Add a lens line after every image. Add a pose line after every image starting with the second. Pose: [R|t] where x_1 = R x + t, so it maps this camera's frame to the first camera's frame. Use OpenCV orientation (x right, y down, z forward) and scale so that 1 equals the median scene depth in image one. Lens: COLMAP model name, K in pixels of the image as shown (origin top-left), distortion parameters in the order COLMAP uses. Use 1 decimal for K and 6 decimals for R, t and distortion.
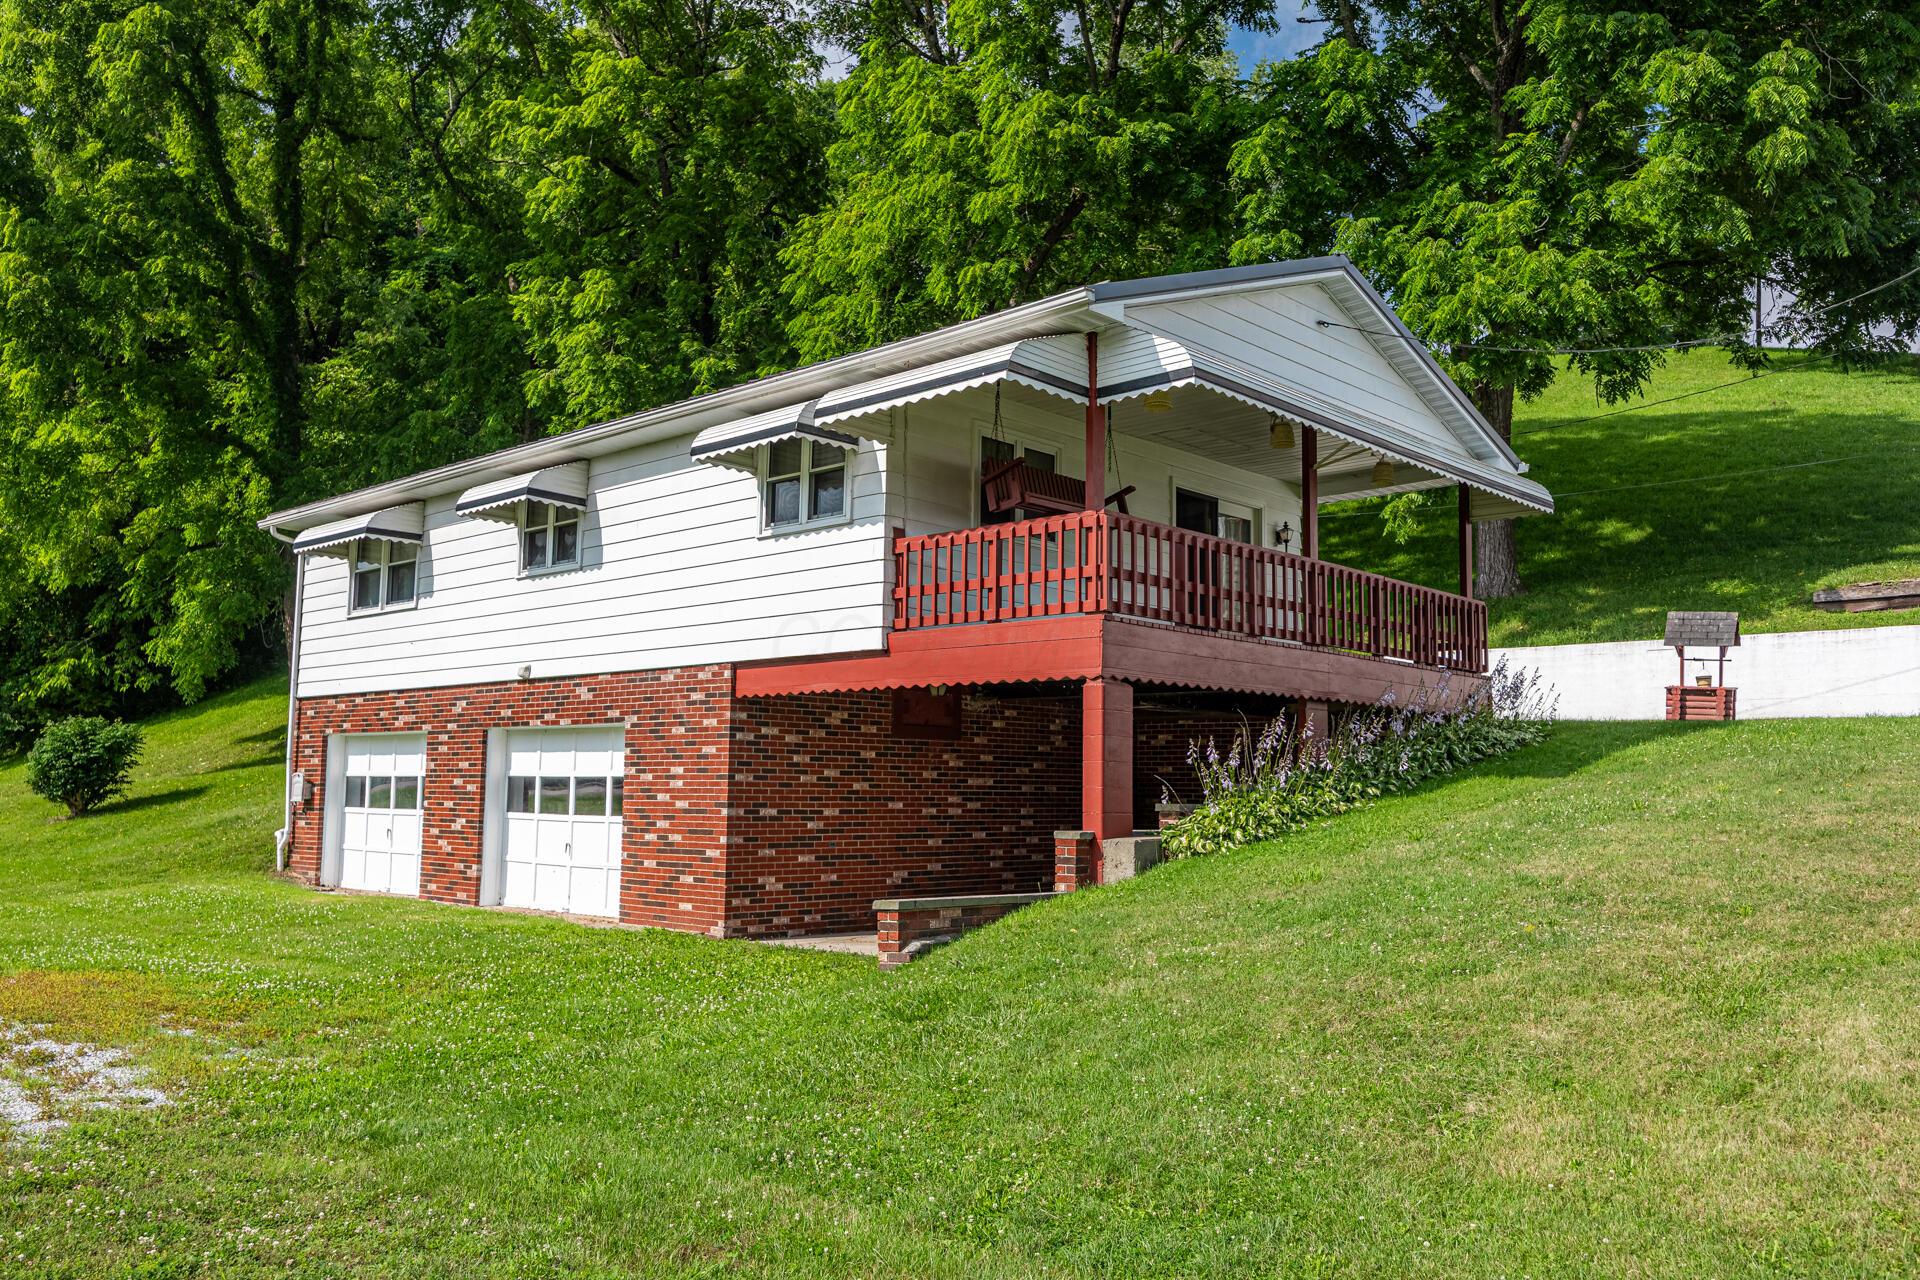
lens RADIAL K [[1517.6, 0, 960.0], [0, 1517.6, 640.0], [0, 0, 1]] dist [0.006224, 0.003080]
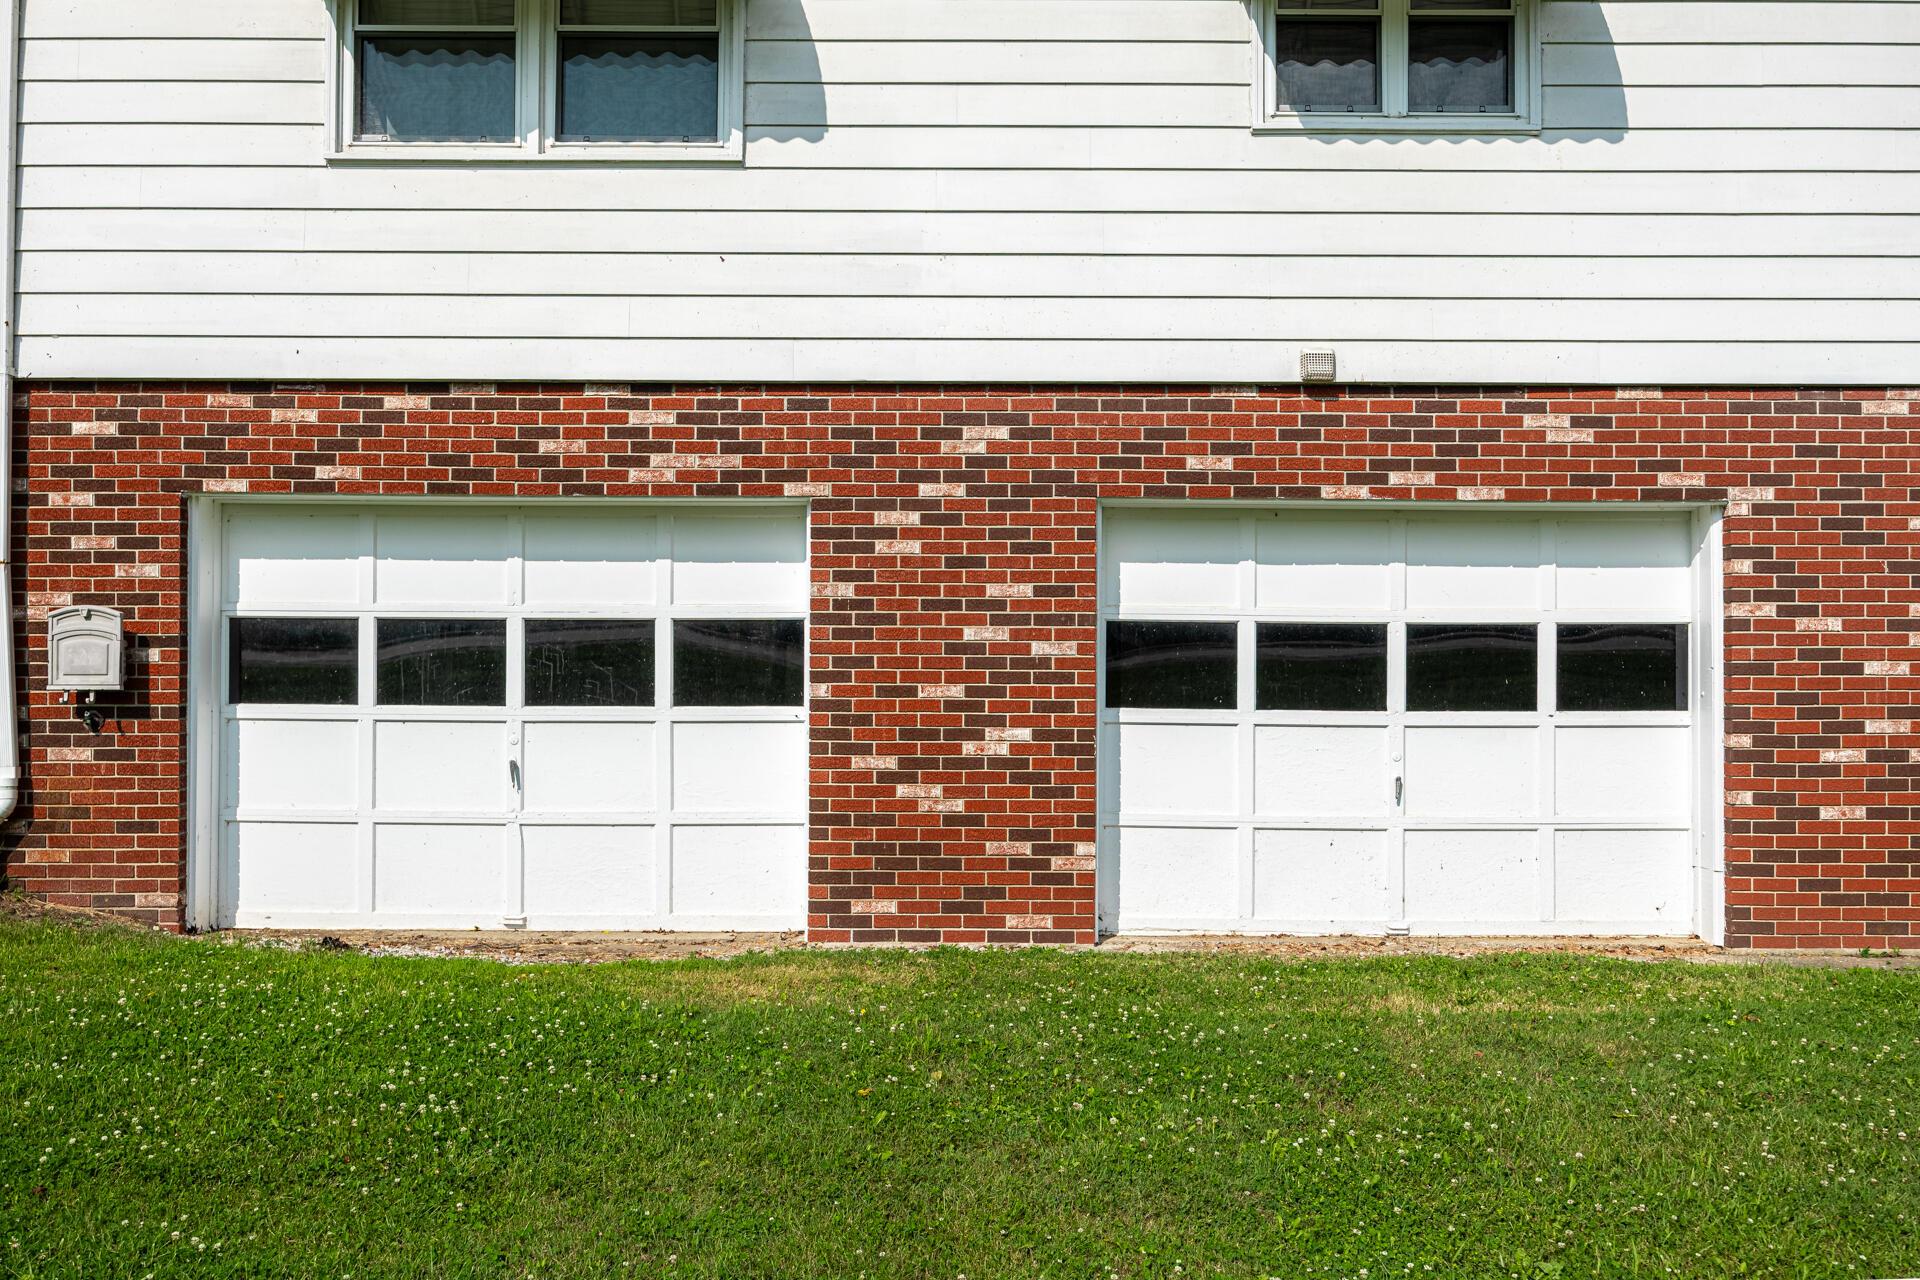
lens RADIAL K [[1966.9, 0, 960.0], [0, 1966.9, 640.0], [0, 0, 1]] dist [-0.006844, 0.006989]
pose [[0.731382, -0.004458, 0.681953, -0.687198], [-0.064765, 0.995005, 0.075963, 0.057958], [-0.678885, -0.099724, 0.727441, 0.647538]]
